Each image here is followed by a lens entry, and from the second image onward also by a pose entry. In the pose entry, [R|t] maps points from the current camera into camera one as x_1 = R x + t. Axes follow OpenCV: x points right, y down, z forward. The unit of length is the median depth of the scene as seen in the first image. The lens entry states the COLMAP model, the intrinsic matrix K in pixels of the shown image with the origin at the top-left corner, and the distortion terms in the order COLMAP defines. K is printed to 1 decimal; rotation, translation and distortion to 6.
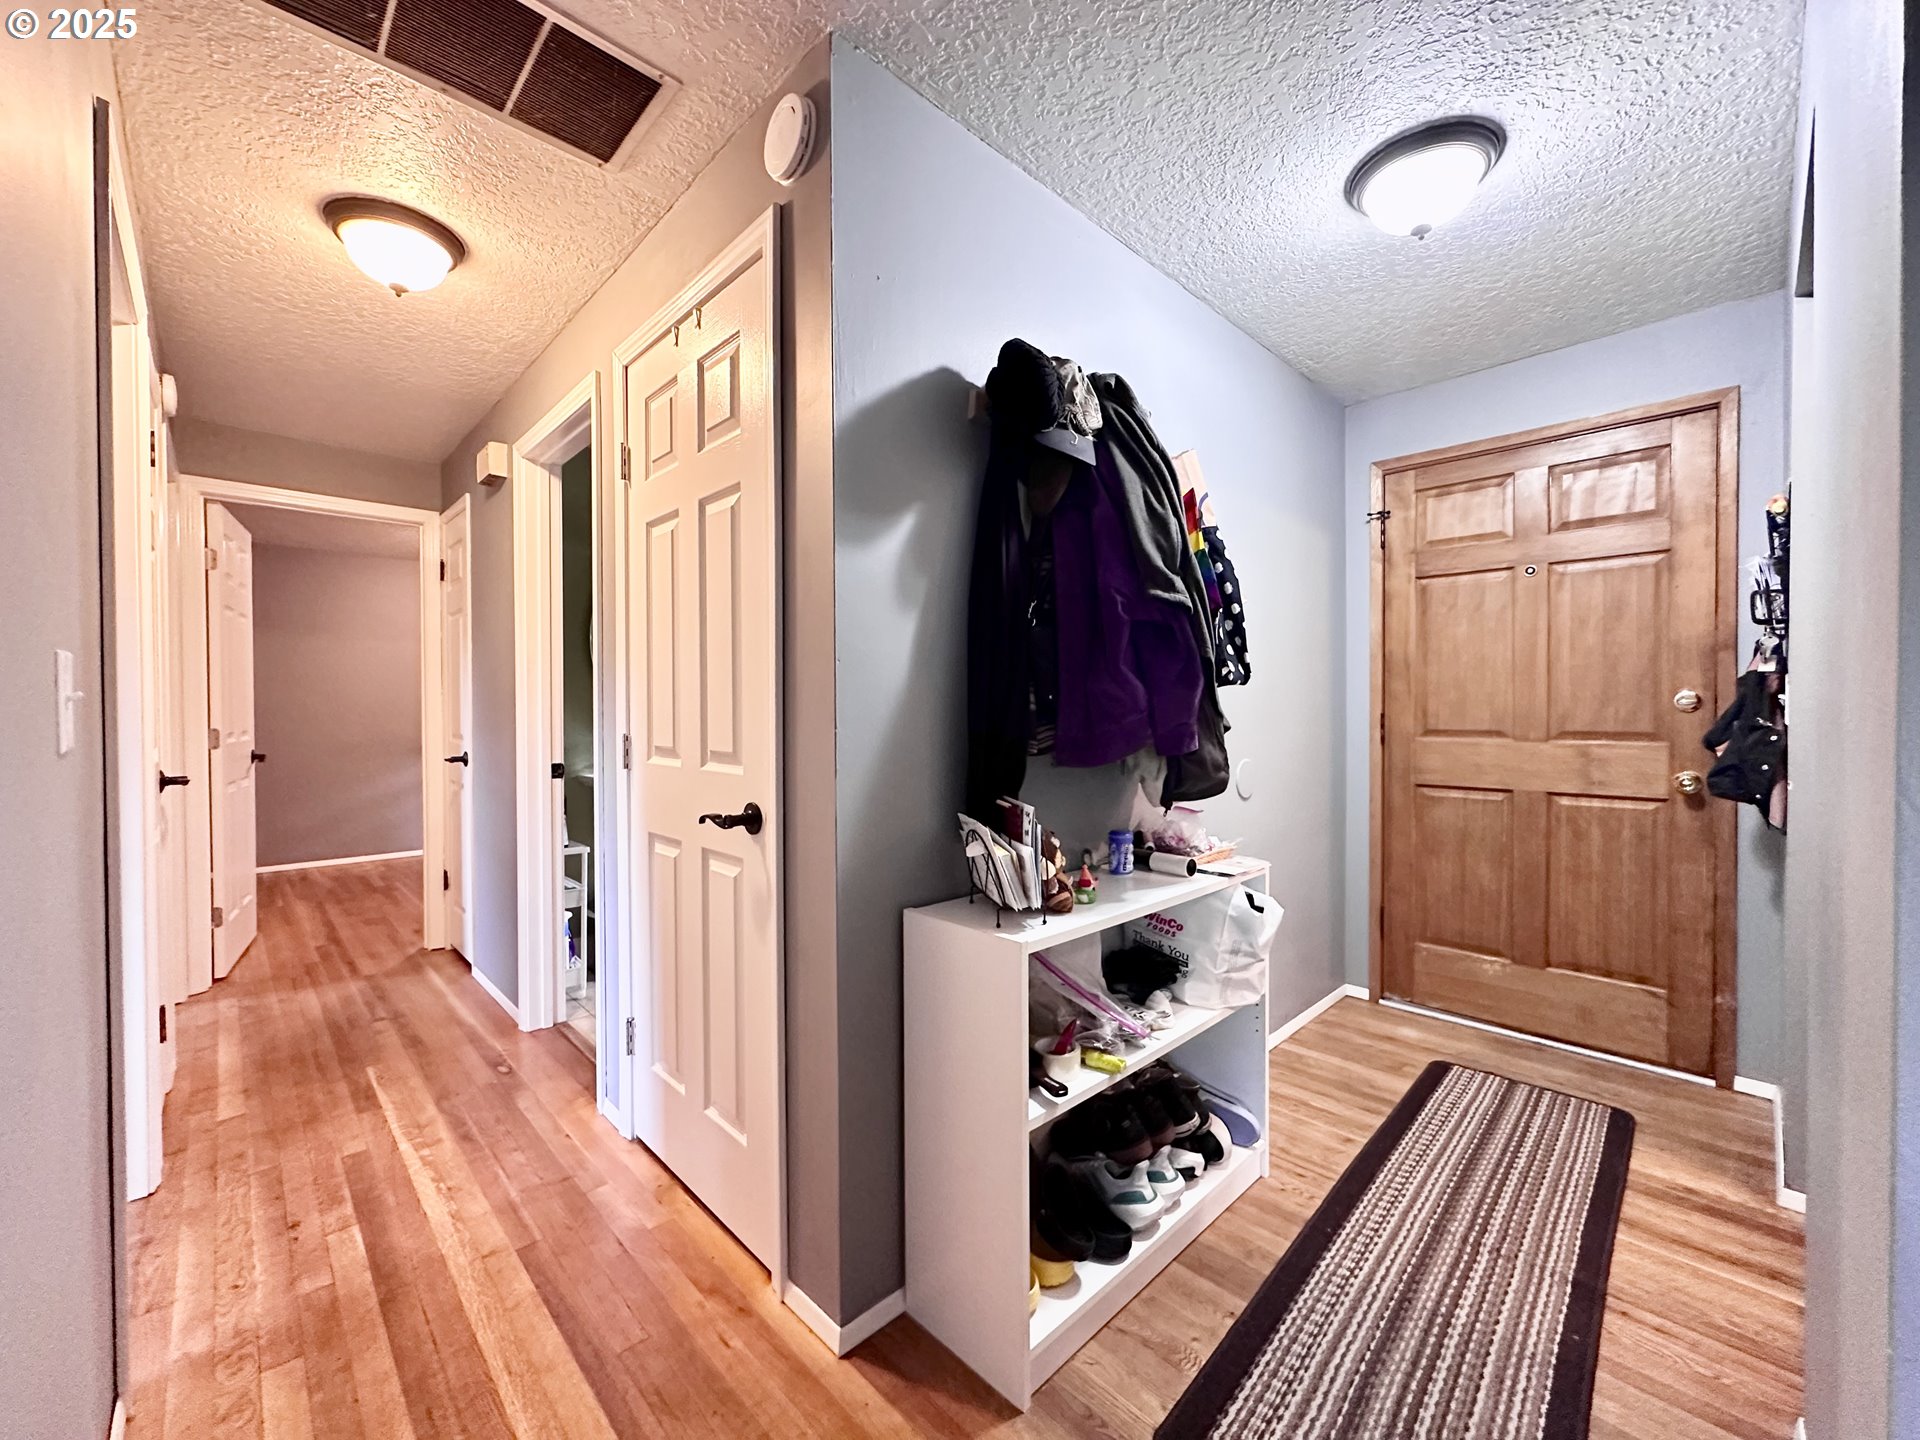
lens RADIAL K [[765.7, 0, 962.5], [0, 765.7, 718.2], [0, 0, 1]] dist [-0.003989, 0.001073]
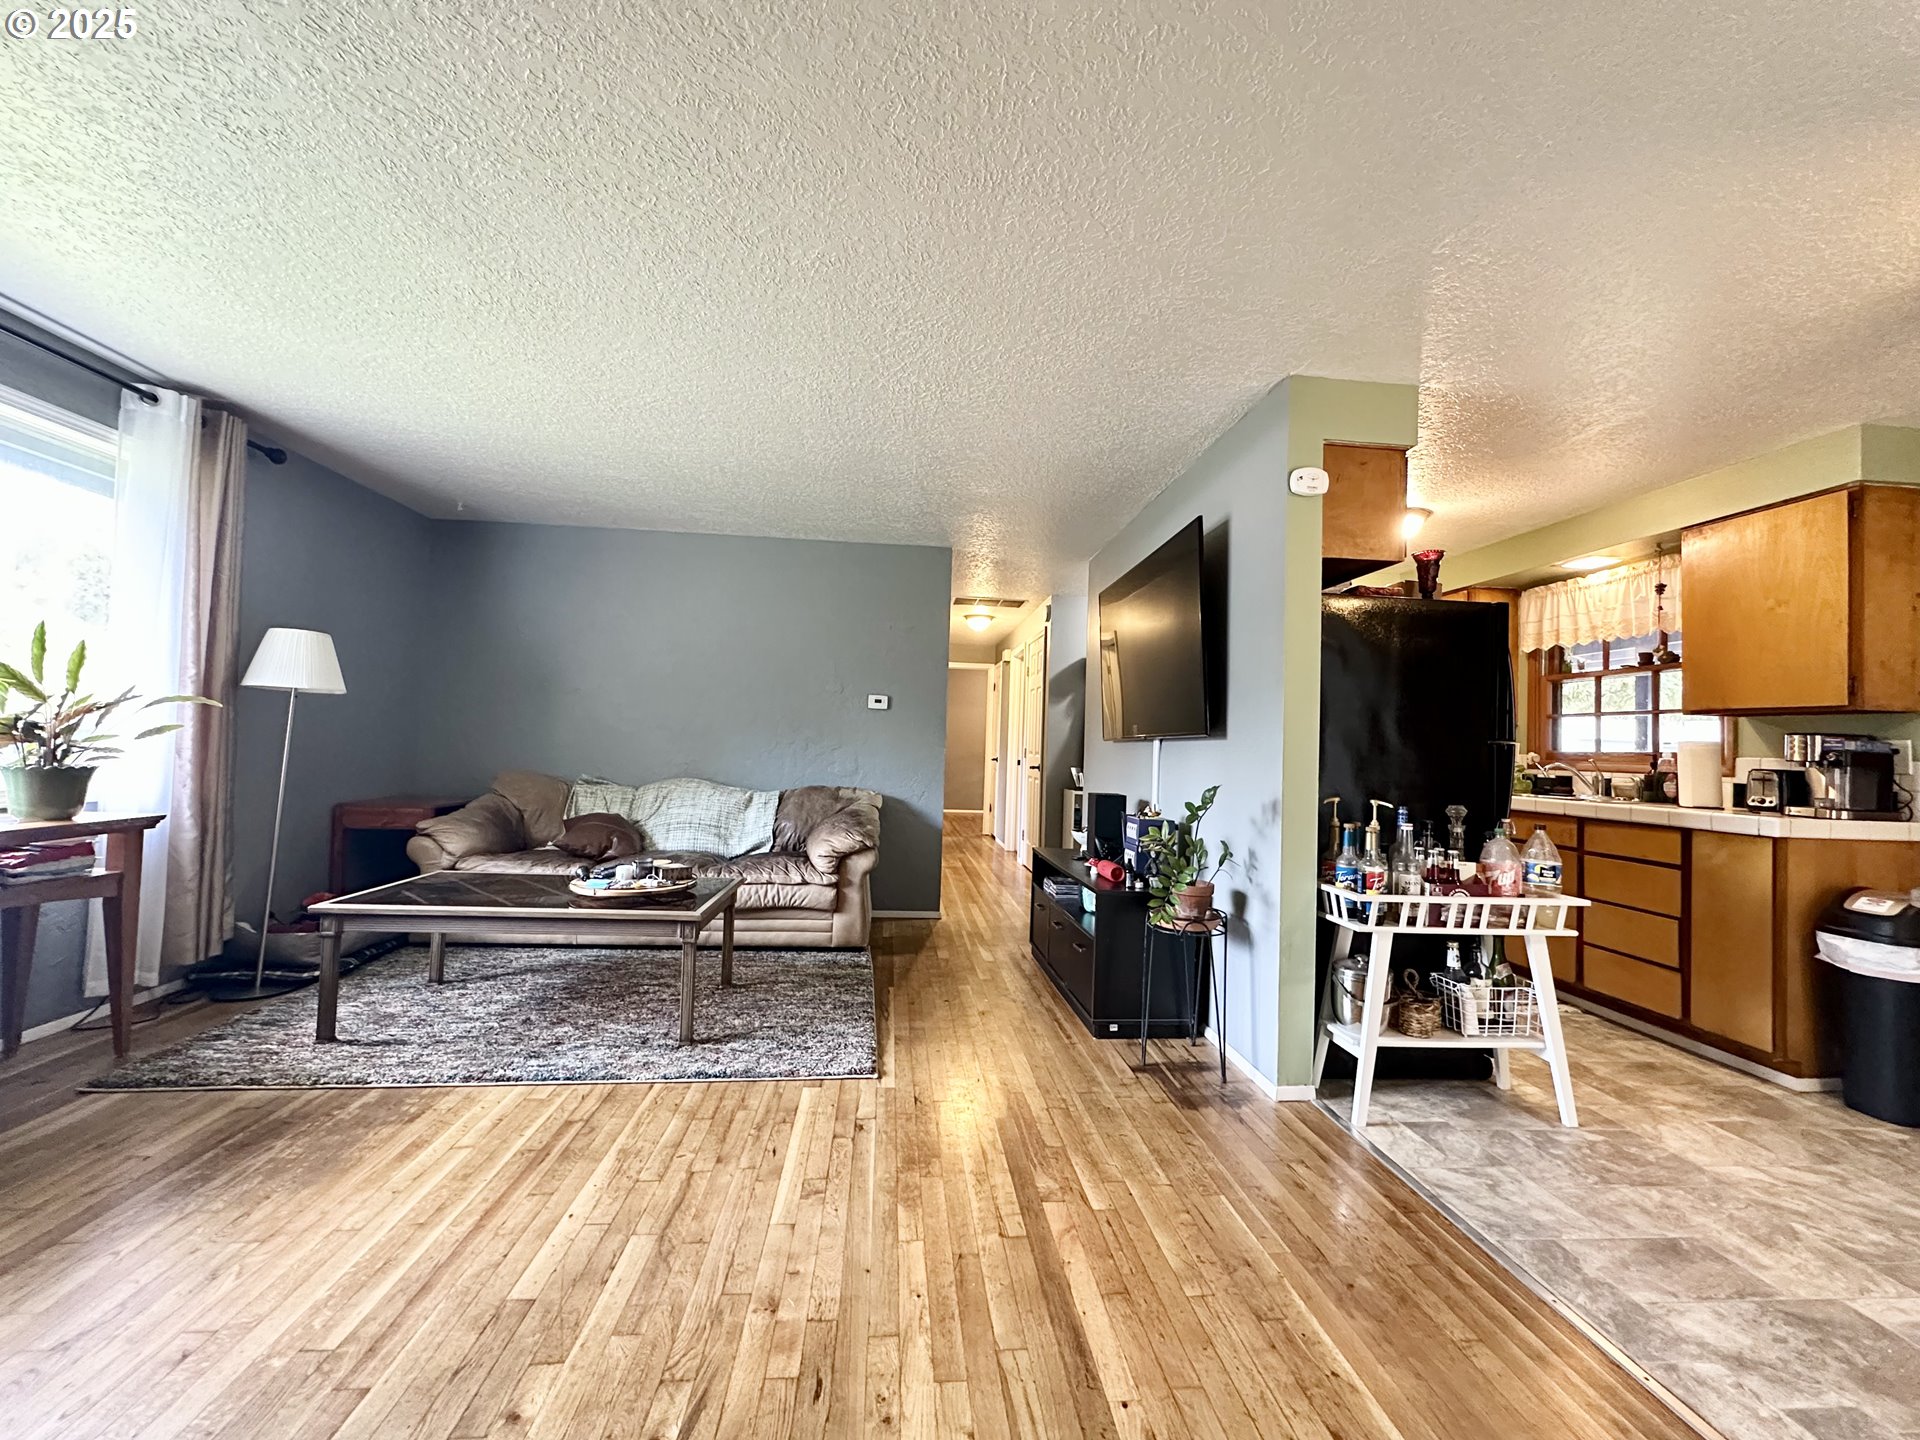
lens RADIAL K [[765.7, 0, 960.8], [0, 765.7, 720.0], [0, 0, 1]] dist [-0.003989, 0.001073]
pose [[0.776401, 0.007743, -0.630192, 1.984920], [-0.041798, 0.998356, -0.039229, 0.051503], [0.628852, 0.056798, 0.775448, -2.470478]]
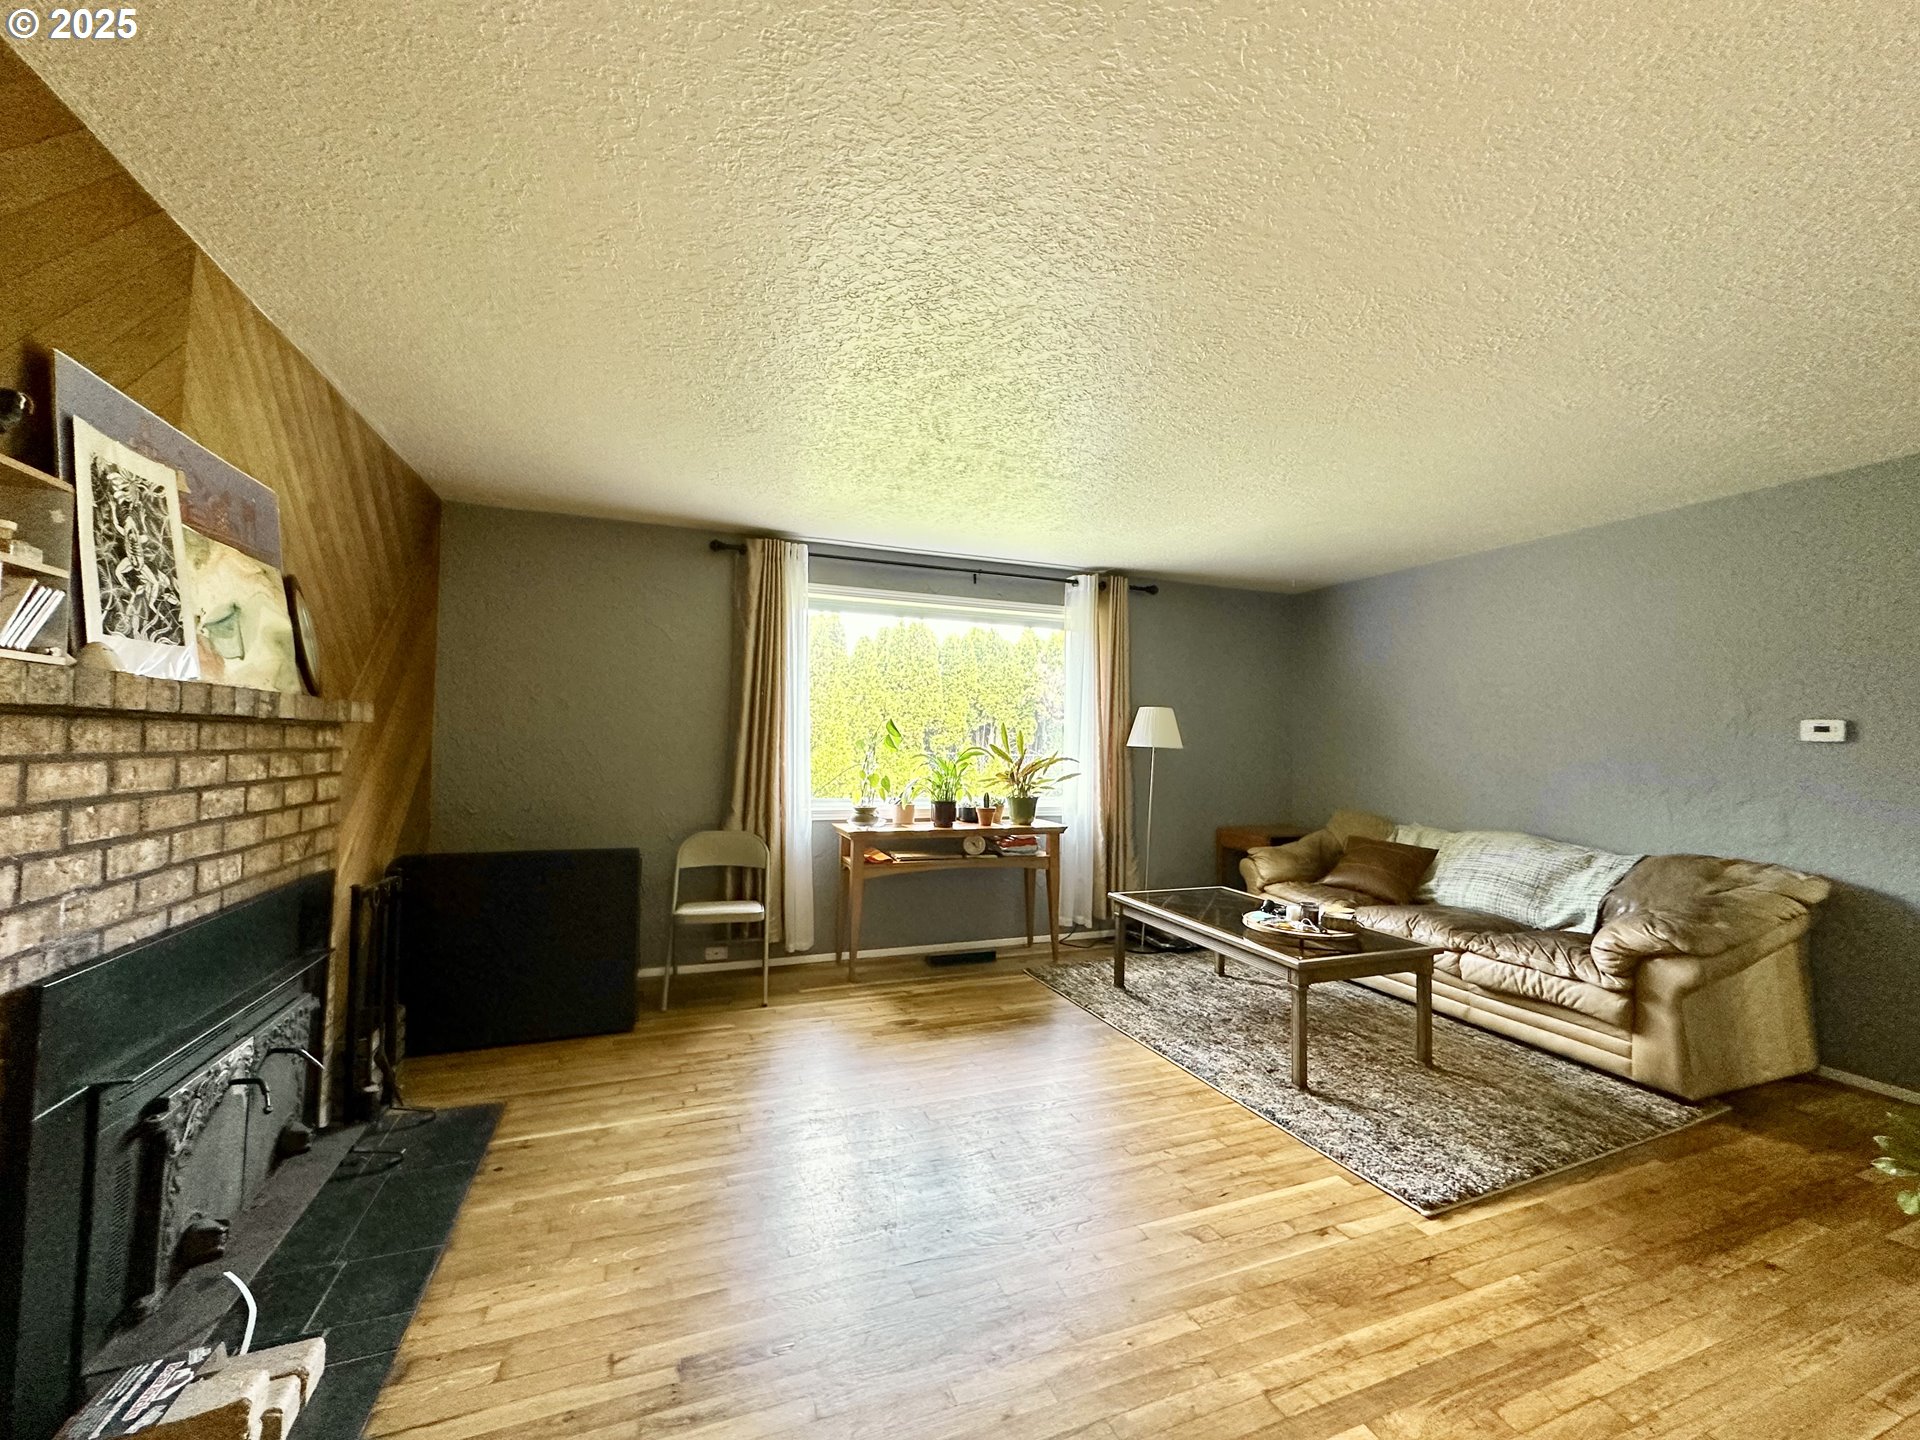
lens RADIAL K [[765.7, 0, 961.7], [0, 765.7, 720.2], [0, 0, 1]] dist [-0.003989, 0.001073]
pose [[-0.392058, -0.029277, -0.919474, 2.379776], [-0.025253, 0.999459, -0.021056, -0.056526], [0.919594, 0.014964, -0.392586, -1.544624]]
